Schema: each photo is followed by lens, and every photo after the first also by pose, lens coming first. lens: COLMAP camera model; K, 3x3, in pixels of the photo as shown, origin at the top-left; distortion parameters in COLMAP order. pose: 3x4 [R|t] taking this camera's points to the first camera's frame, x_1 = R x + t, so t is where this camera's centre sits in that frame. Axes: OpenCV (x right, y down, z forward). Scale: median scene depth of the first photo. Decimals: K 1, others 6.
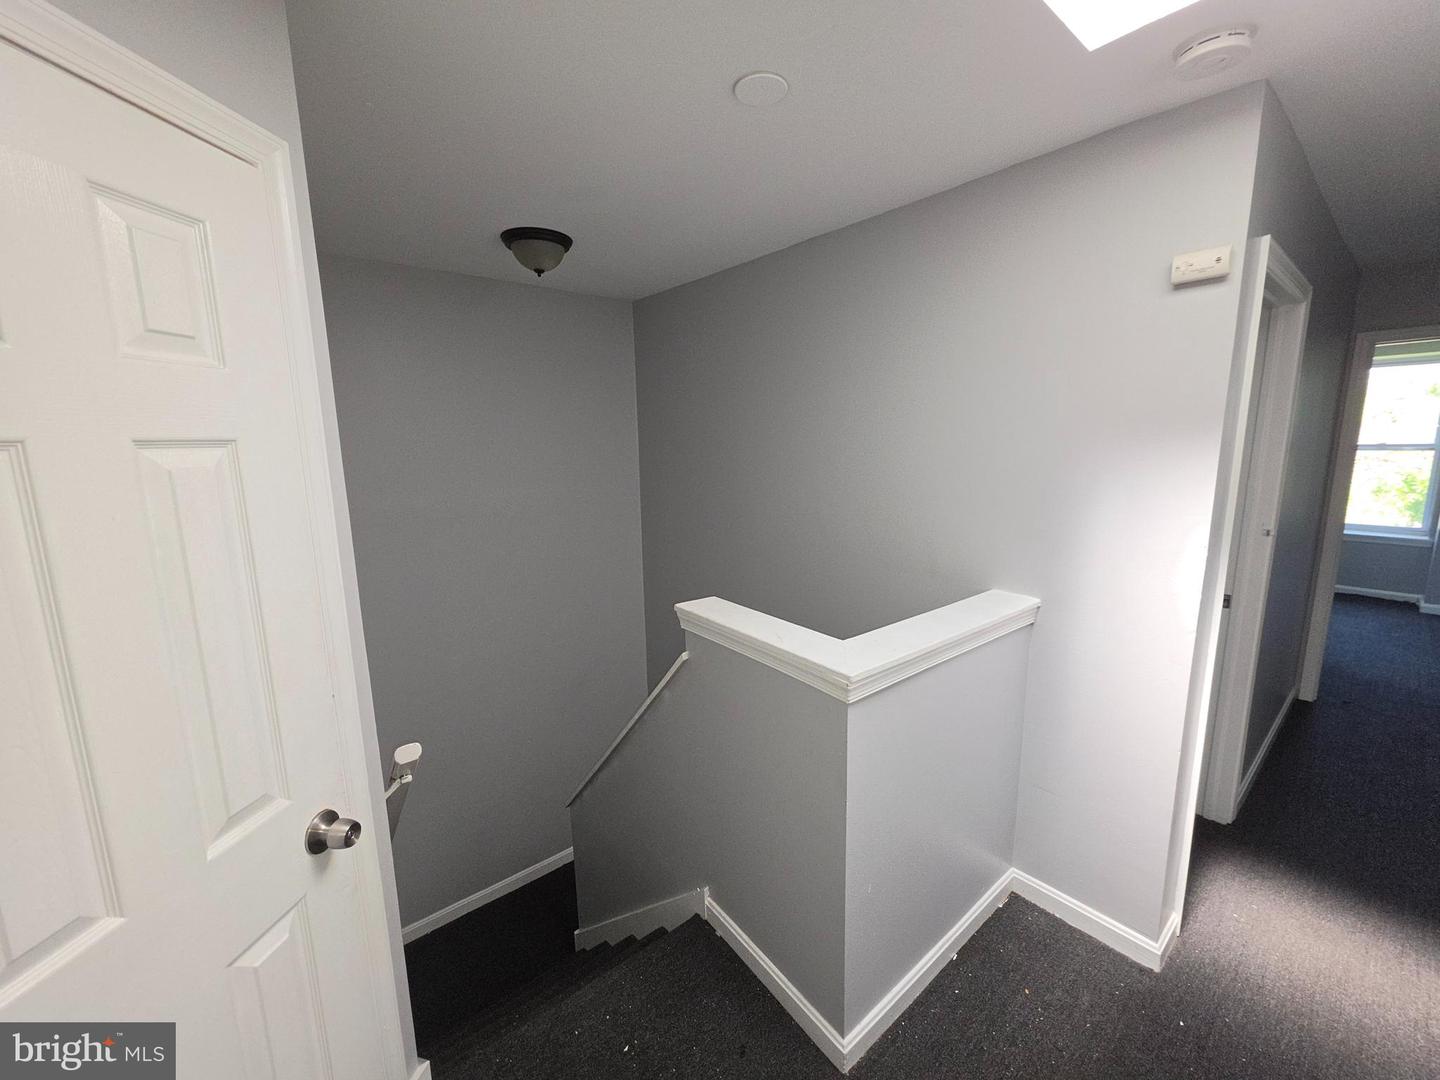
lens RADIAL K [[586.5, 0, 720.1], [0, 586.5, 537.6], [0, 0, 1]] dist [-0.008030, 0.003351]
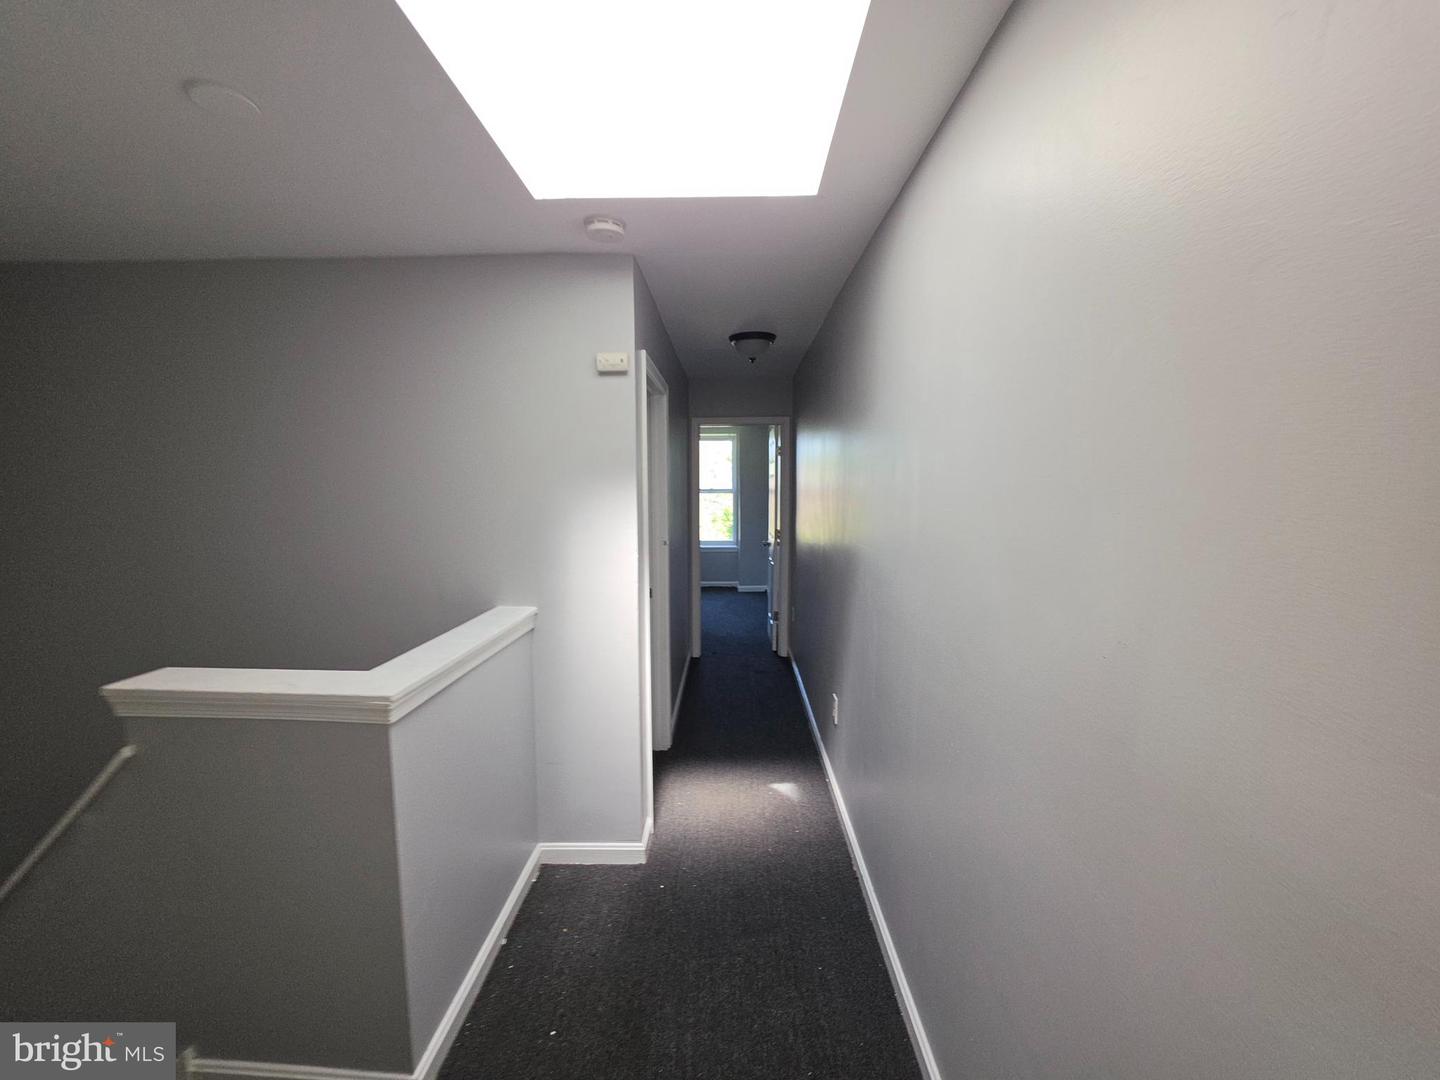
lens RADIAL K [[586.5, 0, 718.1], [0, 586.5, 544.5], [0, 0, 1]] dist [-0.008030, 0.003351]
pose [[0.657995, -0.065632, 0.750156, -0.115261], [0.117720, 0.992912, -0.016387, 0.040161], [-0.743764, 0.099091, 0.661057, -0.108302]]
